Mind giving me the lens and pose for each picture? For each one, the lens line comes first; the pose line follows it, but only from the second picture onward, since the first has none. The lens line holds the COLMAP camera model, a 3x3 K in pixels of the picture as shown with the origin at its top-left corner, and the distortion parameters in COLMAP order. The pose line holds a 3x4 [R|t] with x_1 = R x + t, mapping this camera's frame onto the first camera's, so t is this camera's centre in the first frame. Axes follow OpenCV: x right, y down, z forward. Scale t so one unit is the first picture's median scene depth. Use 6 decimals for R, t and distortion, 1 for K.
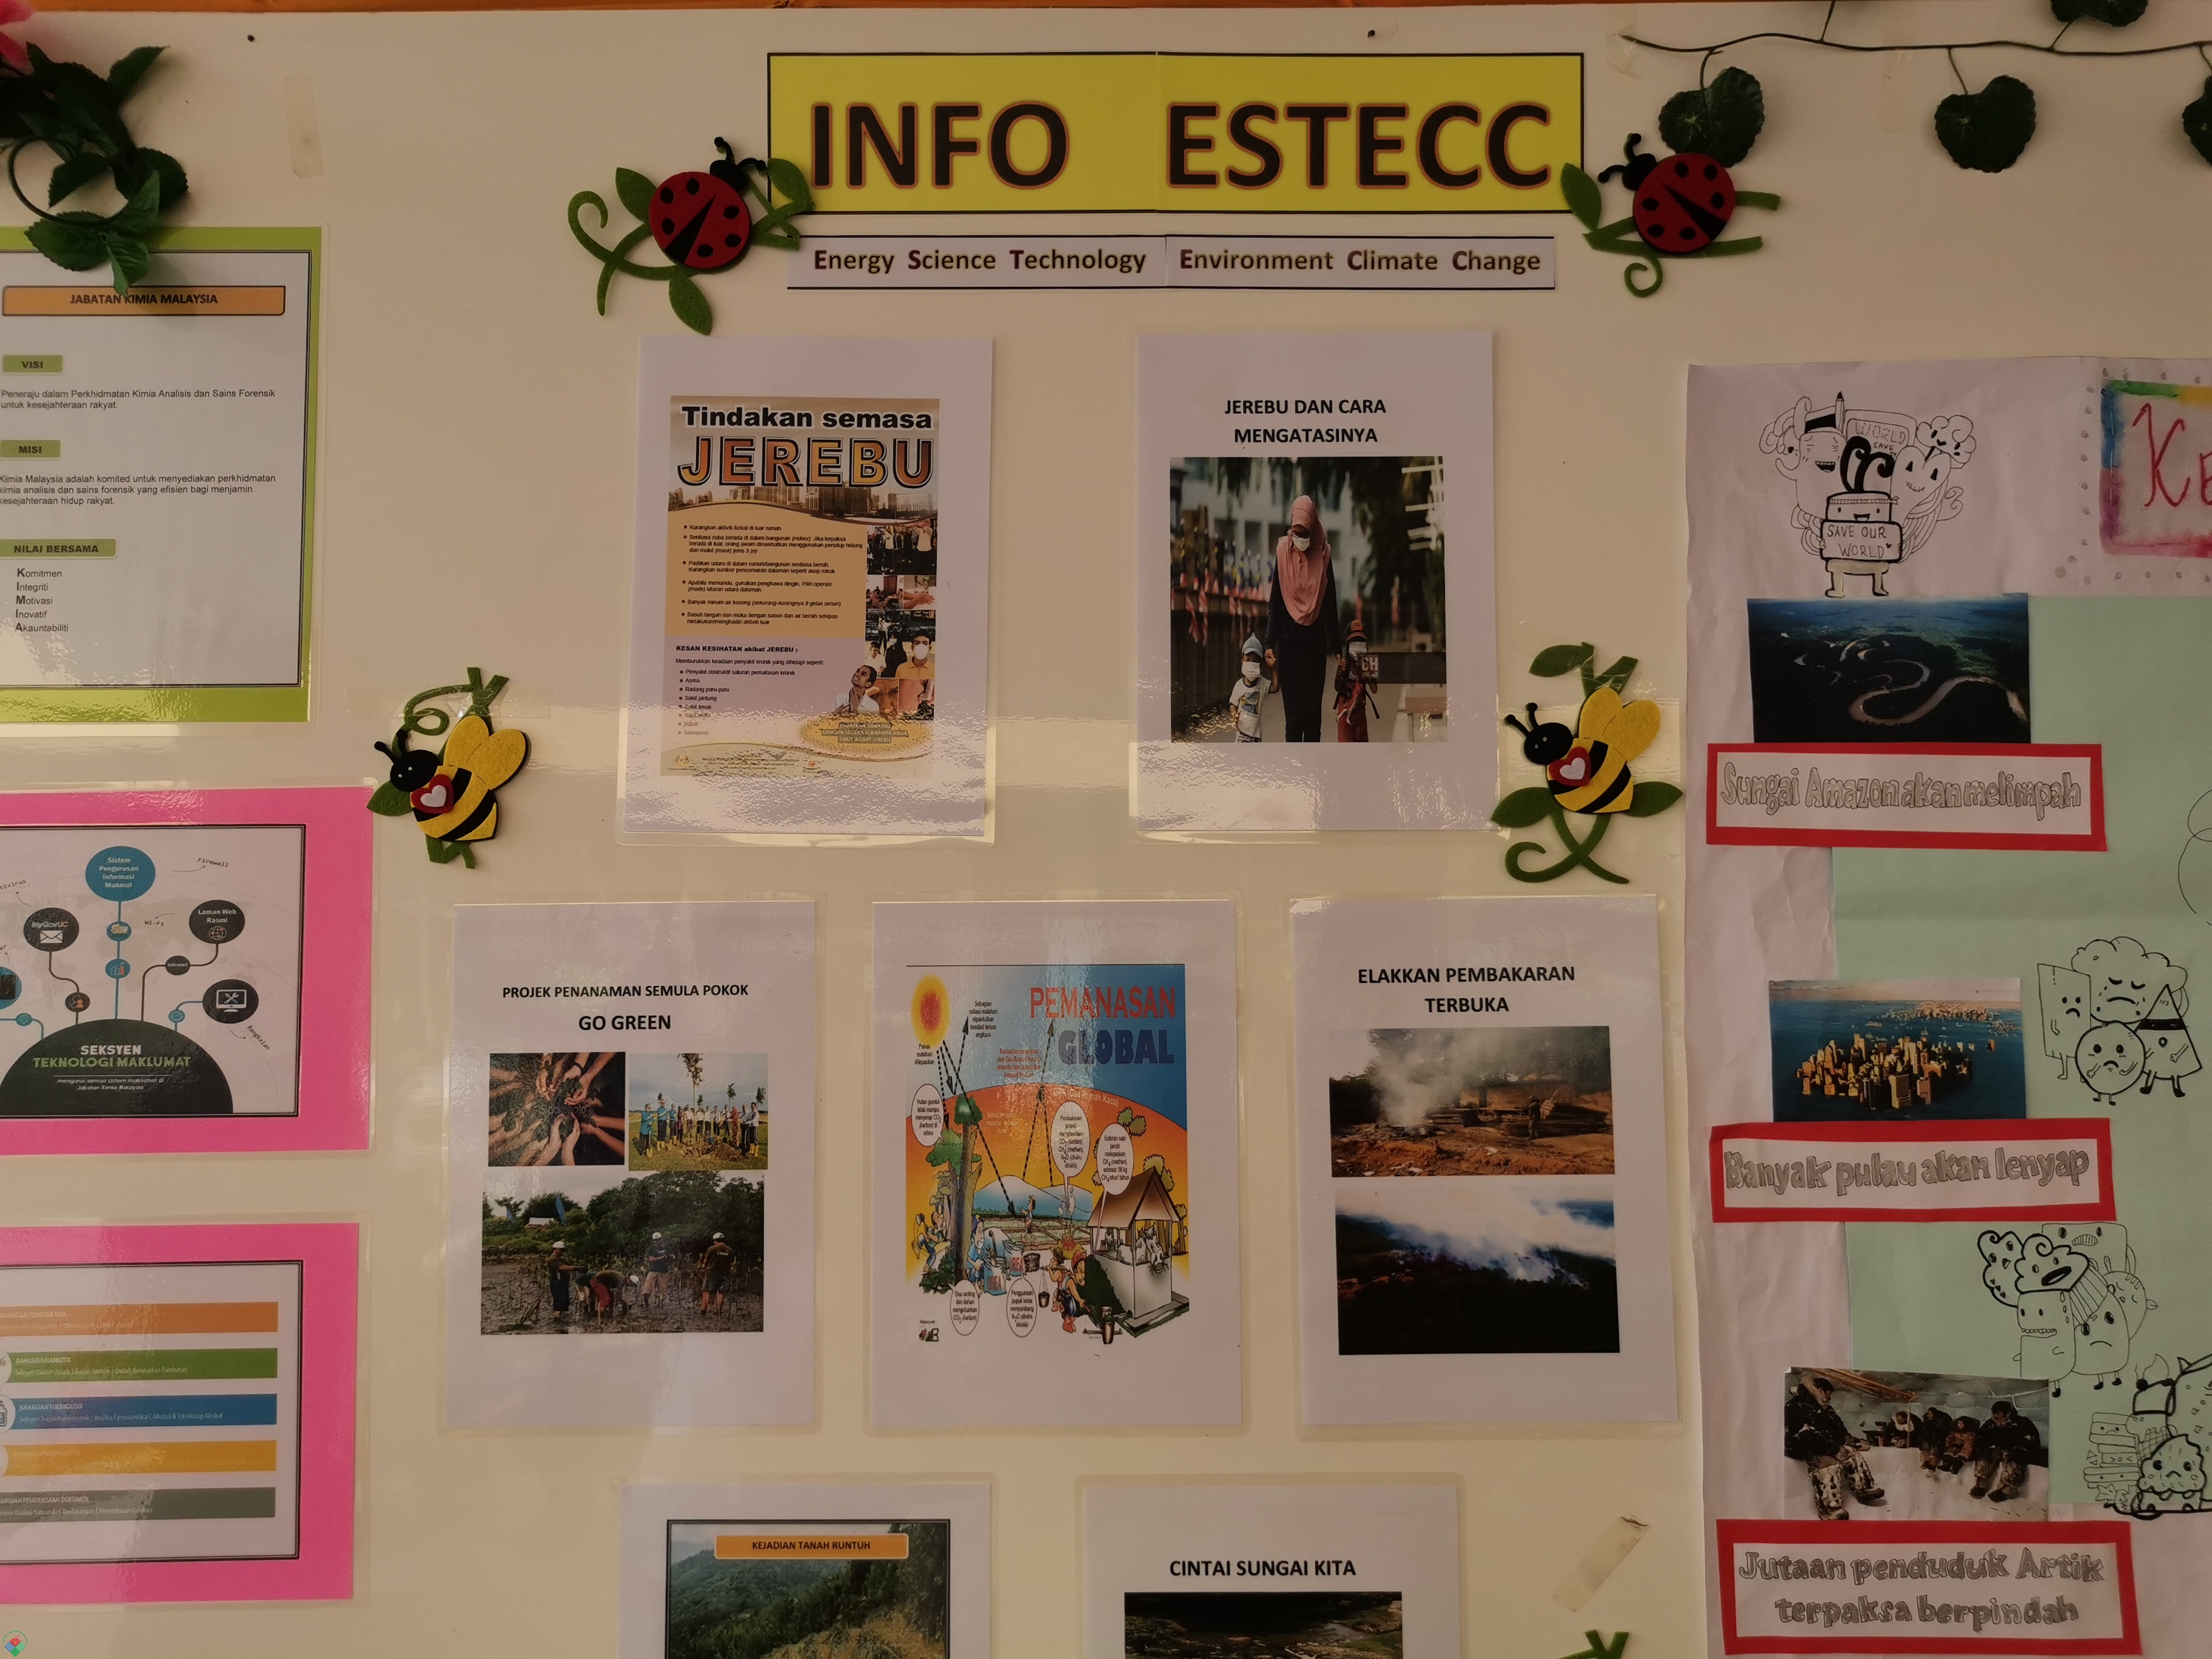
lens RADIAL K [[1679.5, 0, 1106.1], [0, 1679.5, 823.7], [0, 0, 1]] dist [0.038166, -0.025221]
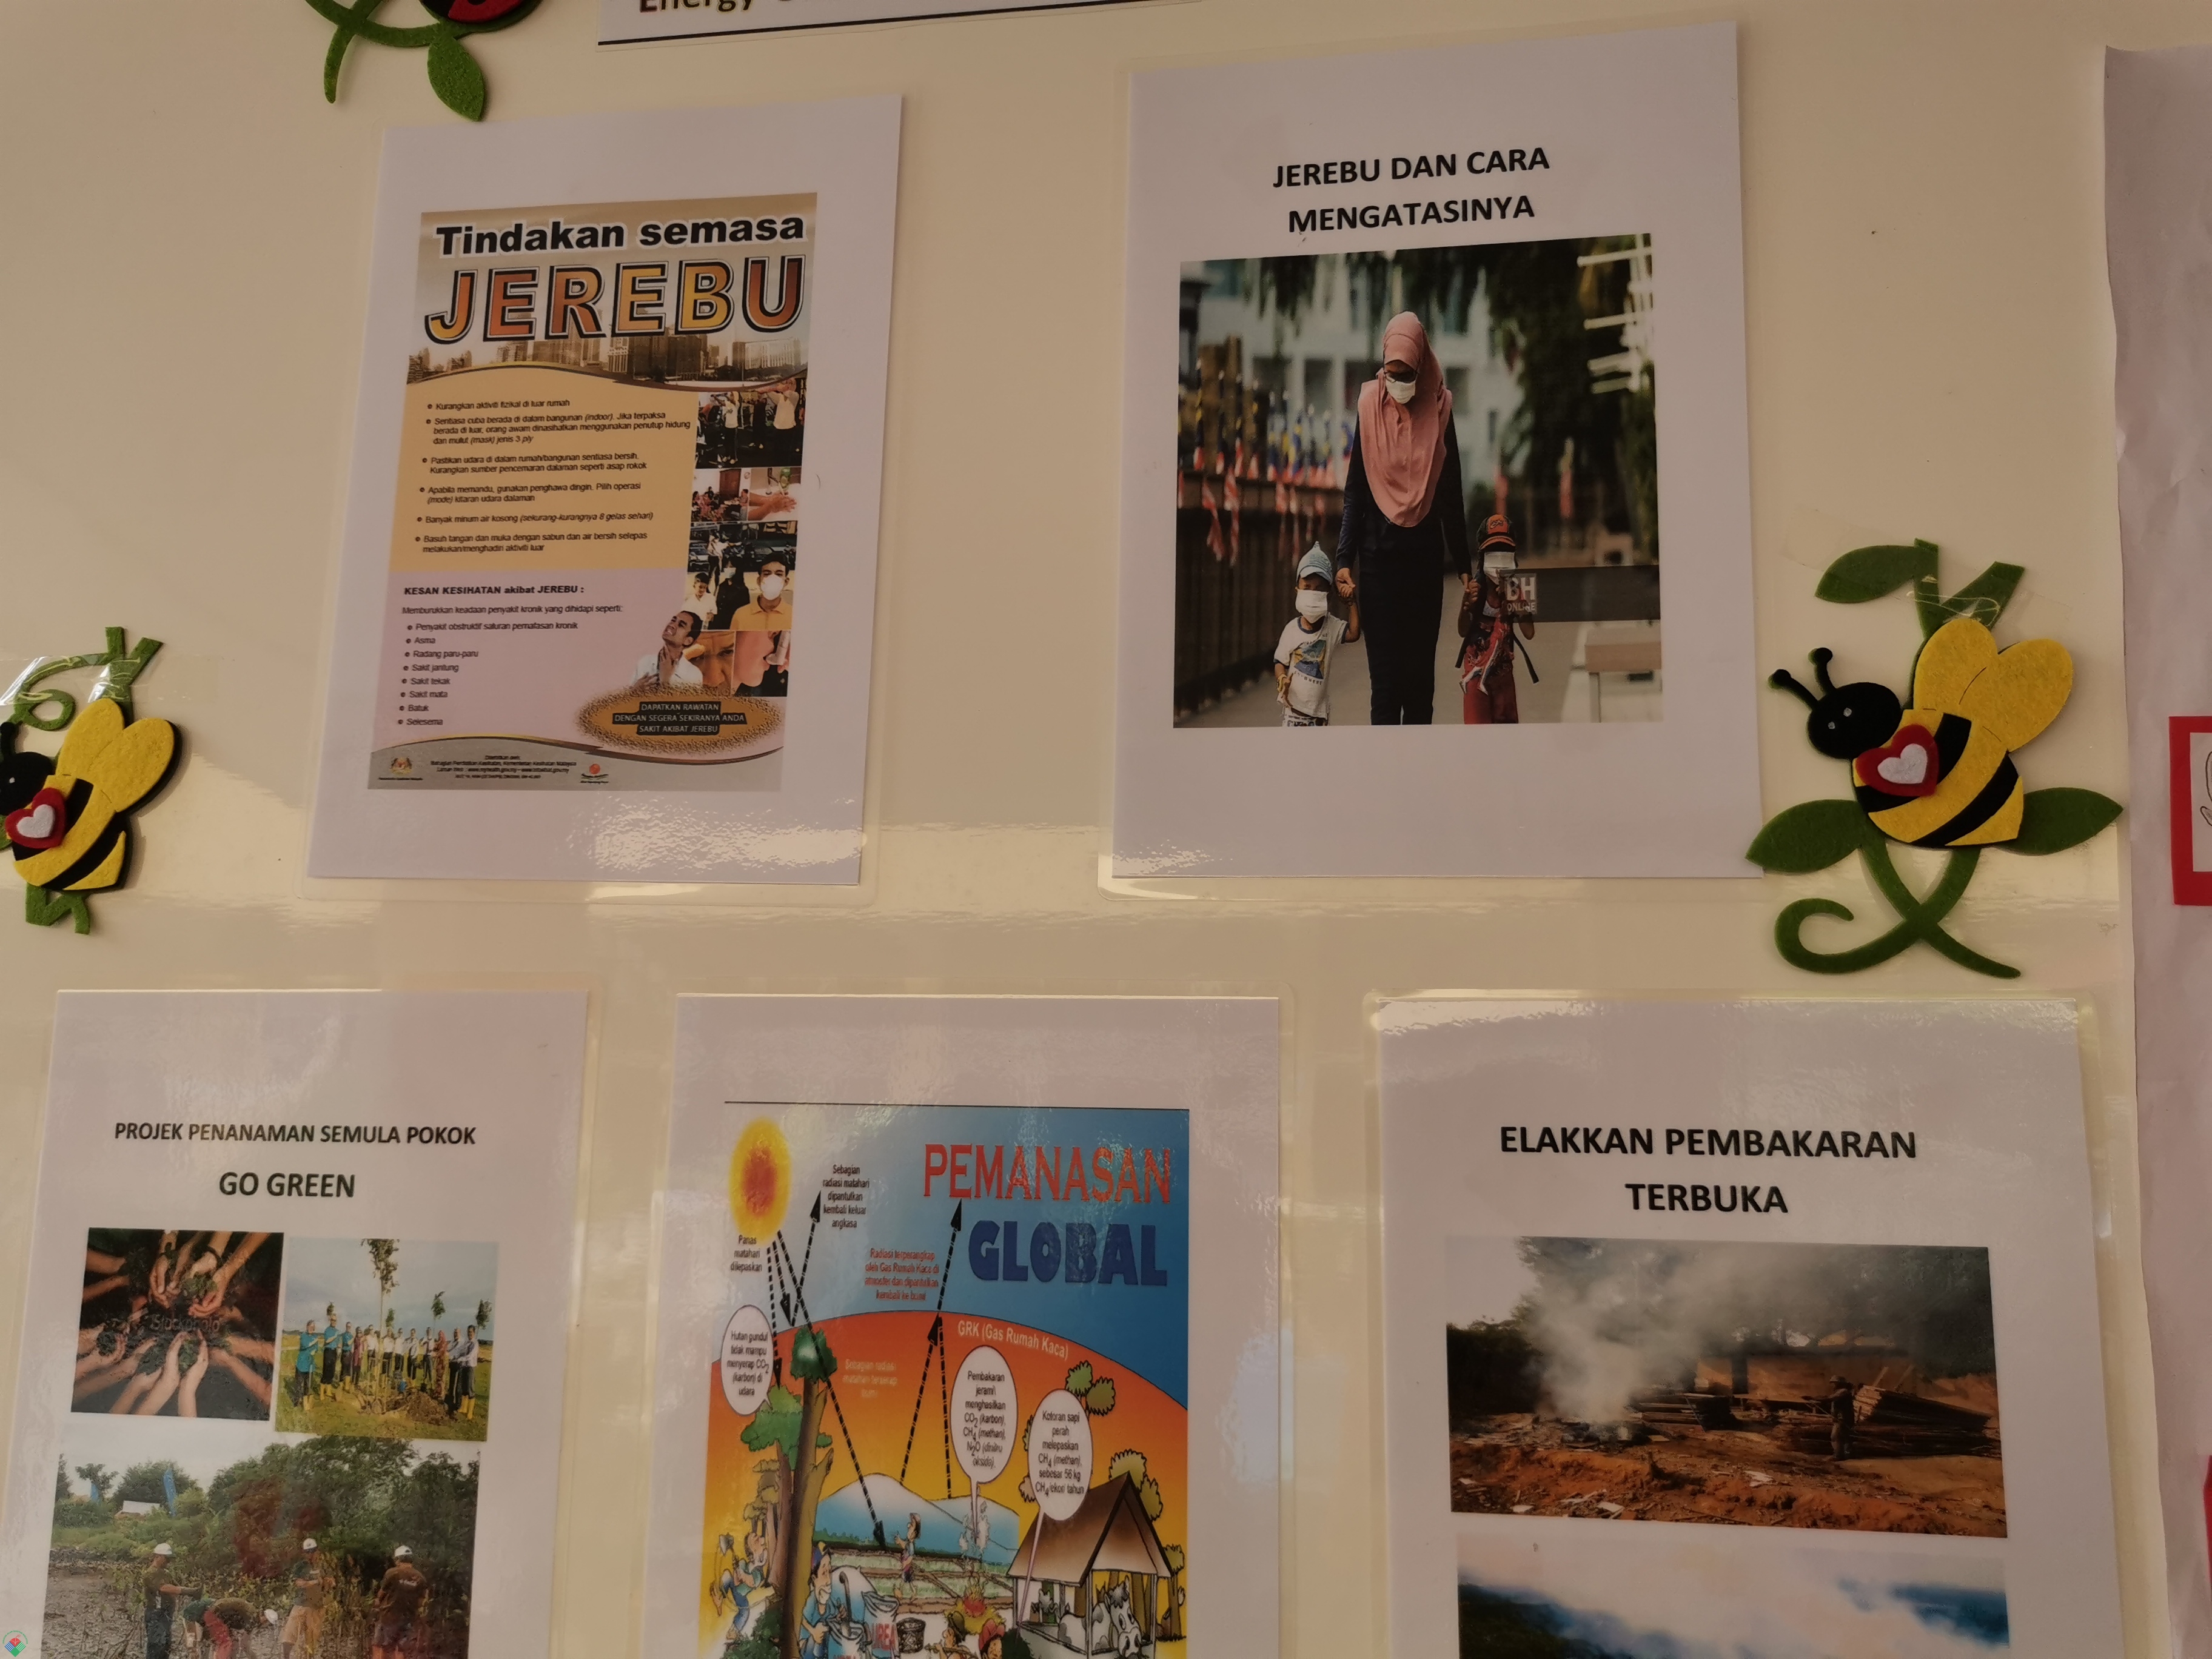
lens RADIAL K [[1679.5, 0, 1111.4], [0, 1679.5, 848.4], [0, 0, 1]] dist [0.038166, -0.025221]
pose [[0.987976, -0.000294, -0.154609, 0.109108], [-0.010999, 0.997331, -0.072183, 0.036484], [0.154218, 0.073015, 0.985335, 0.424828]]
